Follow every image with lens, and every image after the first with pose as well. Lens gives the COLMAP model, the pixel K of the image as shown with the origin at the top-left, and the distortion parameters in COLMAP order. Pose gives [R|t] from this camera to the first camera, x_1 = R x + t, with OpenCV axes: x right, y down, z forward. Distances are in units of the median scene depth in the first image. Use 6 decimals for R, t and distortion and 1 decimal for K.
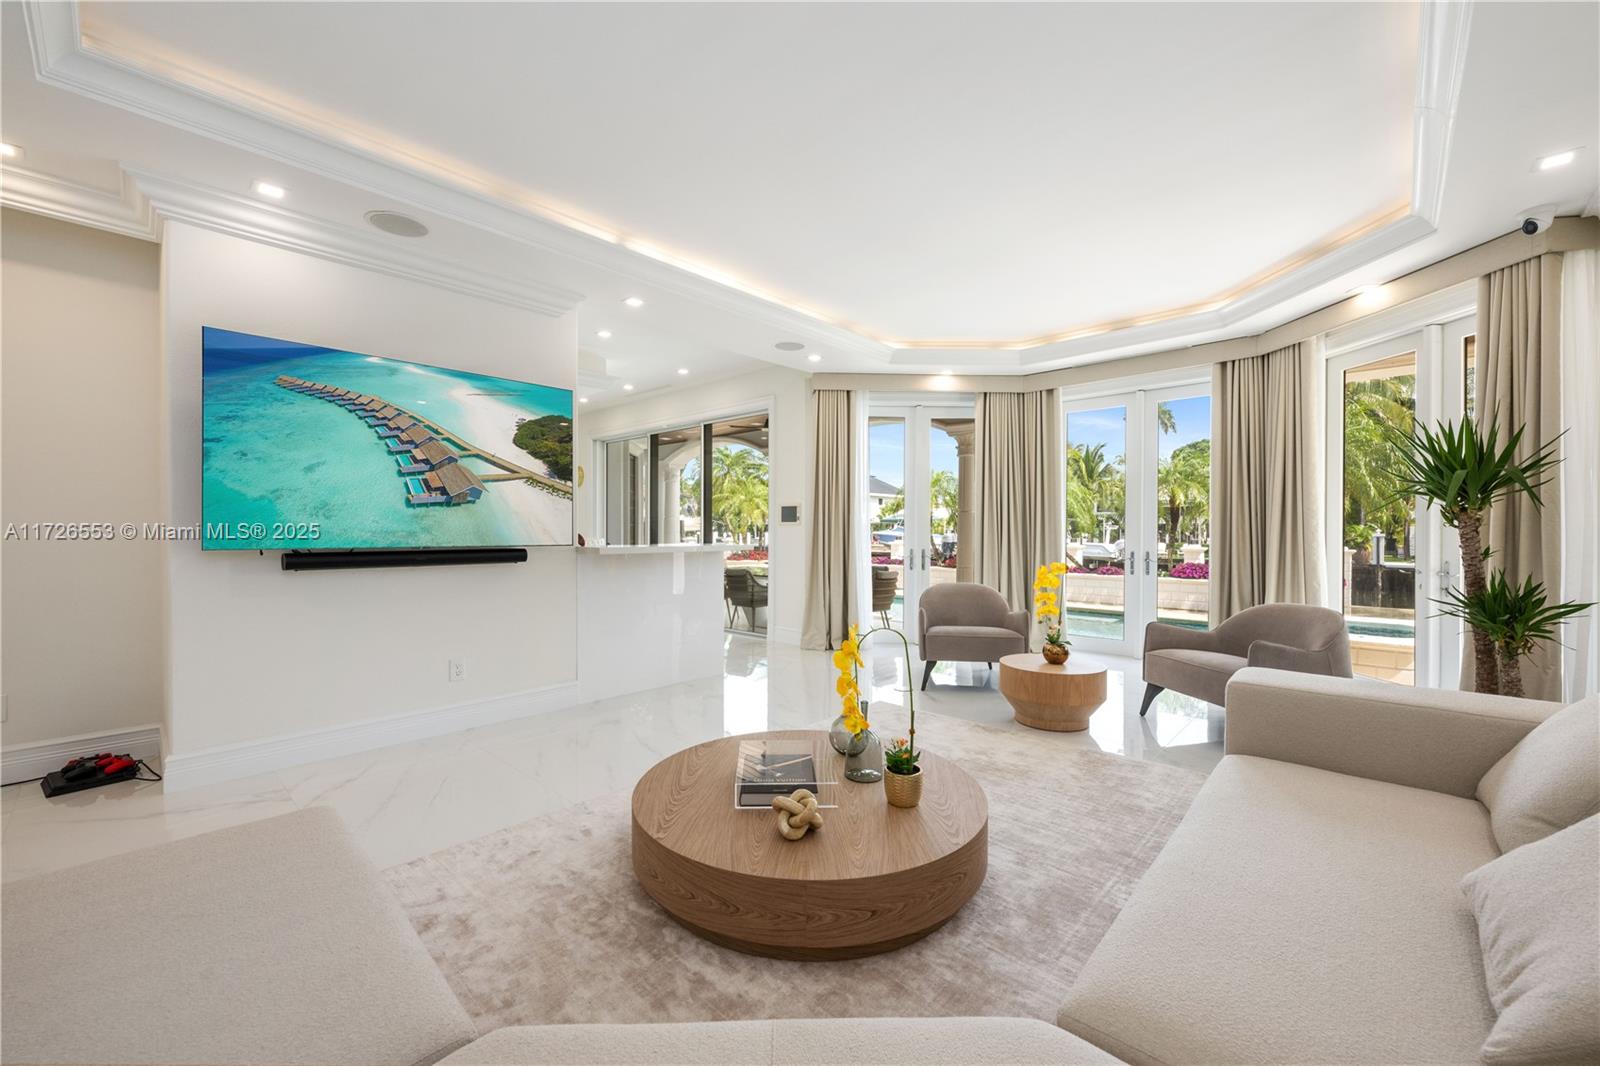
lens RADIAL K [[638.1, 0, 796.0], [0, 638.1, 530.6], [0, 0, 1]] dist [-0.002405, -0.000127]
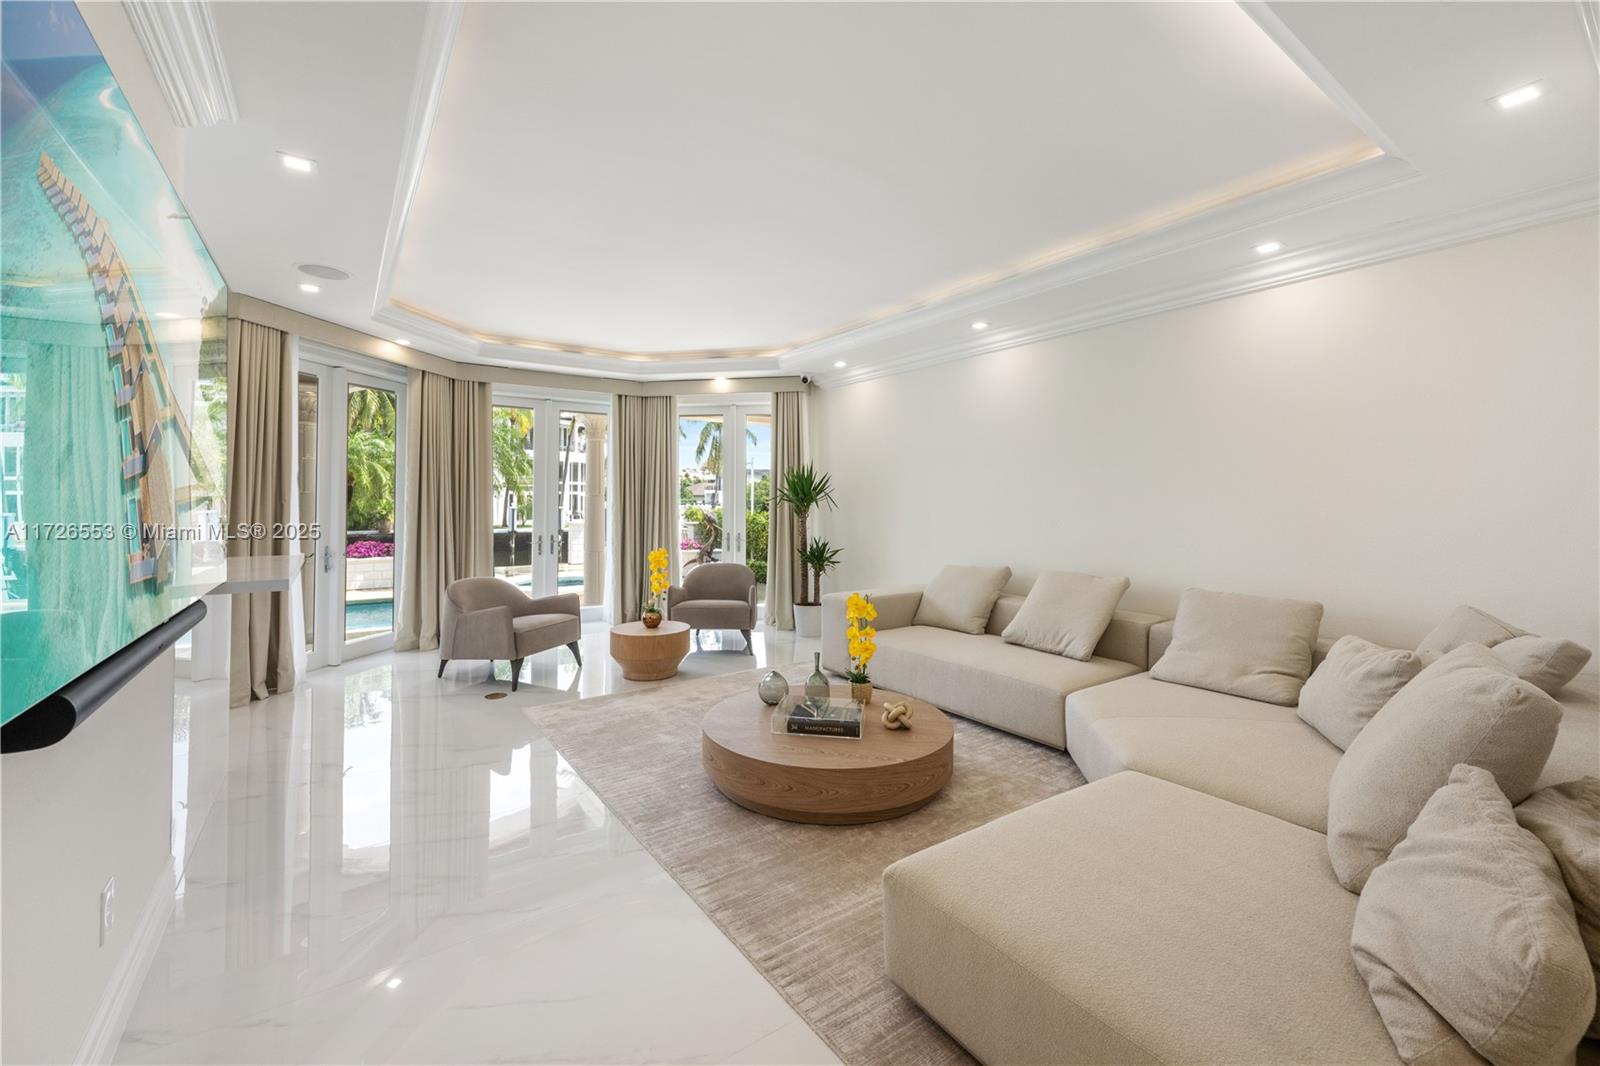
lens RADIAL K [[645.2, 0, 799.6], [0, 645.2, 488.9], [0, 0, 1]] dist [-0.000353, -0.000021]
pose [[0.209165, 0.020342, 0.977669, -0.610599], [-0.000774, 0.999787, -0.020637, -0.033170], [-0.977880, 0.003560, 0.209136, 0.332880]]
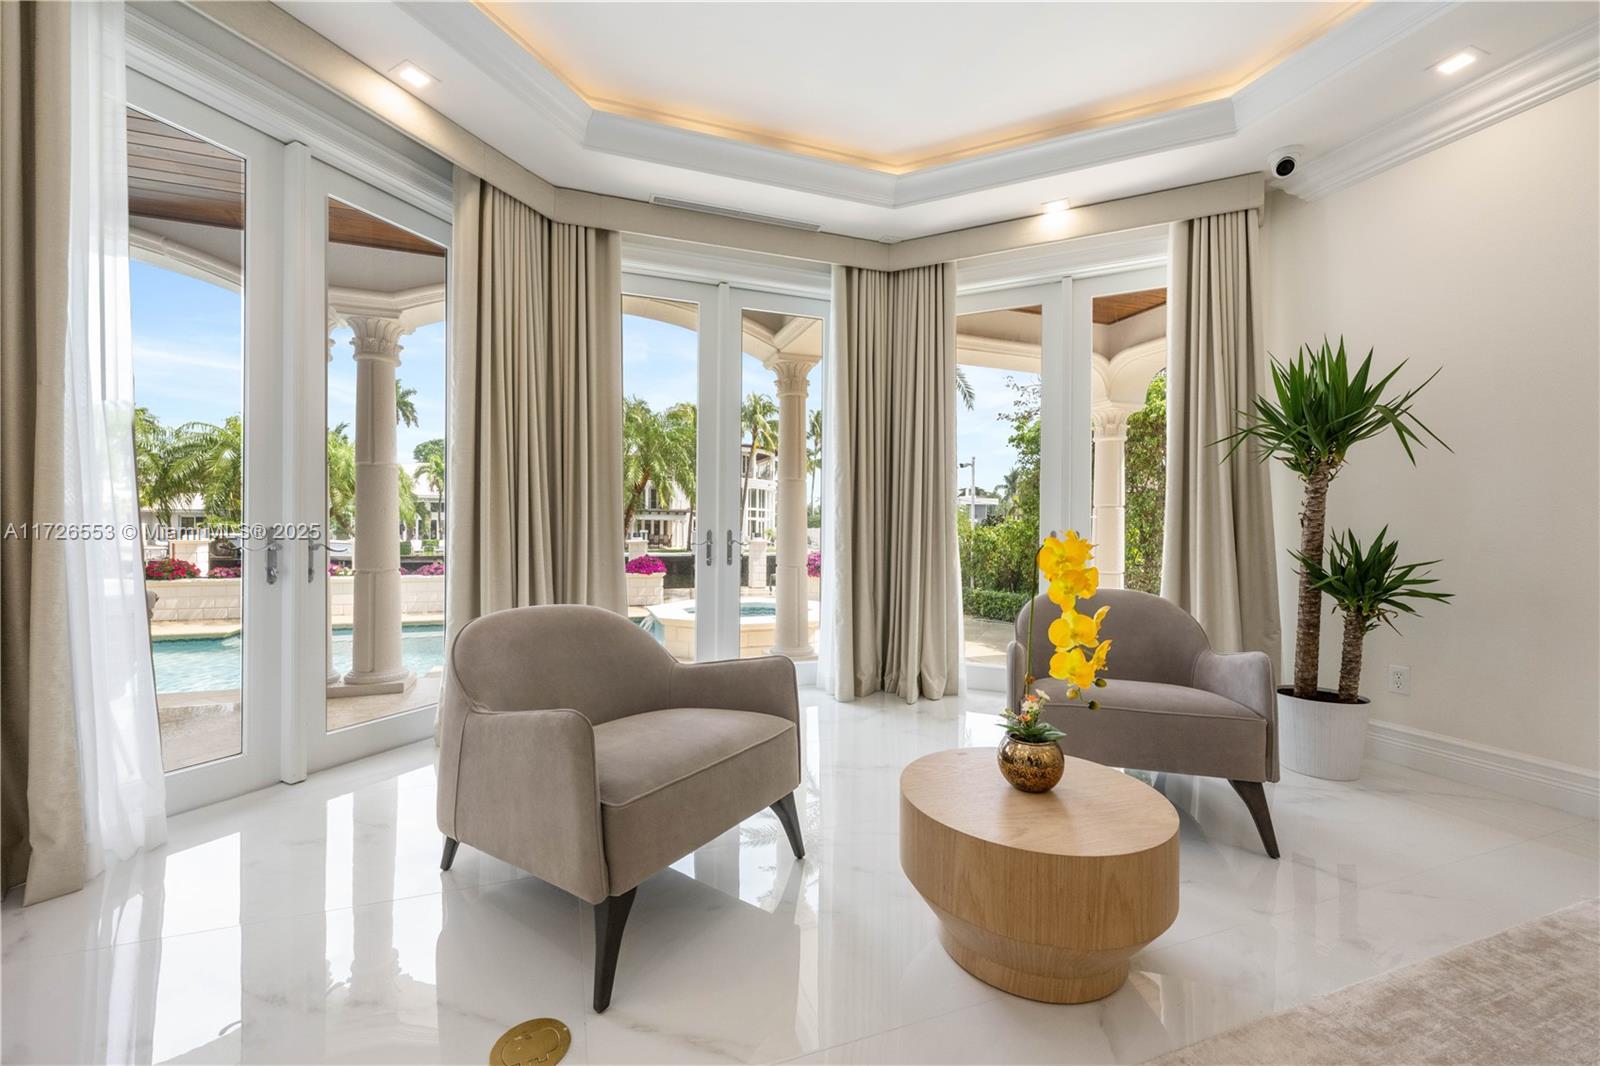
lens RADIAL K [[638.1, 0, 796.0], [0, 638.1, 530.6], [0, 0, 1]] dist [-0.002405, -0.000127]
pose [[0.459847, 0.003586, 0.887991, -0.004648], [-0.005295, 0.999985, -0.001296, 0.038442], [-0.887982, -0.004105, 0.459860, 0.722817]]
